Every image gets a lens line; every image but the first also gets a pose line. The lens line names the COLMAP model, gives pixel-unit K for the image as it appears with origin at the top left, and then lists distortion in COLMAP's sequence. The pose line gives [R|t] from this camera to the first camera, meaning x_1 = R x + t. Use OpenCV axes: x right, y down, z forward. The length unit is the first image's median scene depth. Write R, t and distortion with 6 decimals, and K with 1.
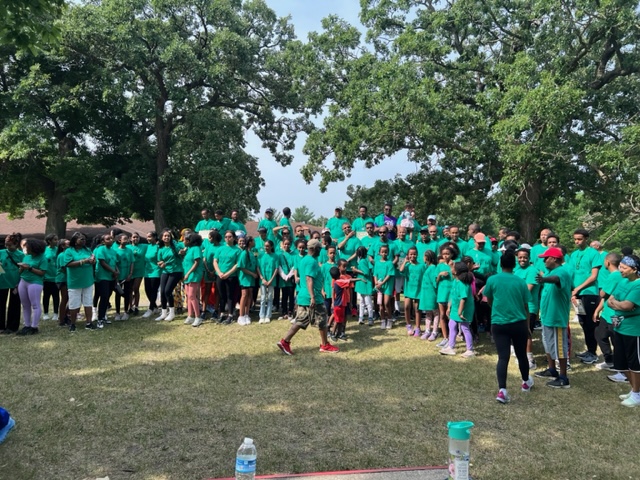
lens RADIAL K [[490.3, 0, 318.4], [0, 490.3, 240.5], [0, 0, 1]] dist [0.049307, -0.055590]
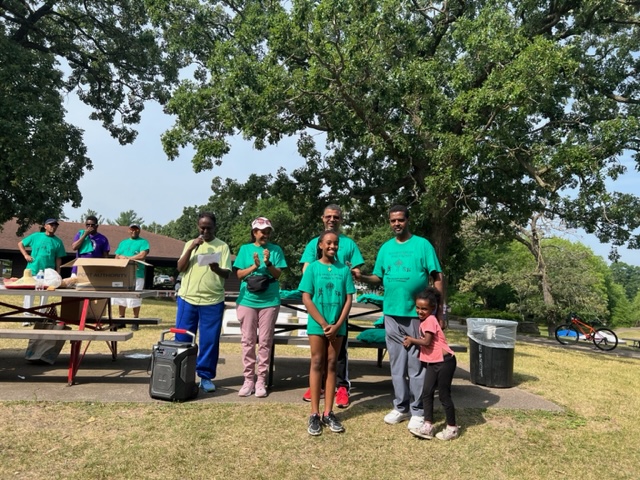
lens RADIAL K [[490.3, 0, 324.4], [0, 490.3, 233.7], [0, 0, 1]] dist [0.049307, -0.055590]
pose [[0.937608, 0.053950, 0.343483, -0.042701], [-0.039901, 0.998058, -0.047845, 0.005778], [-0.345397, 0.031154, 0.937939, 0.262186]]
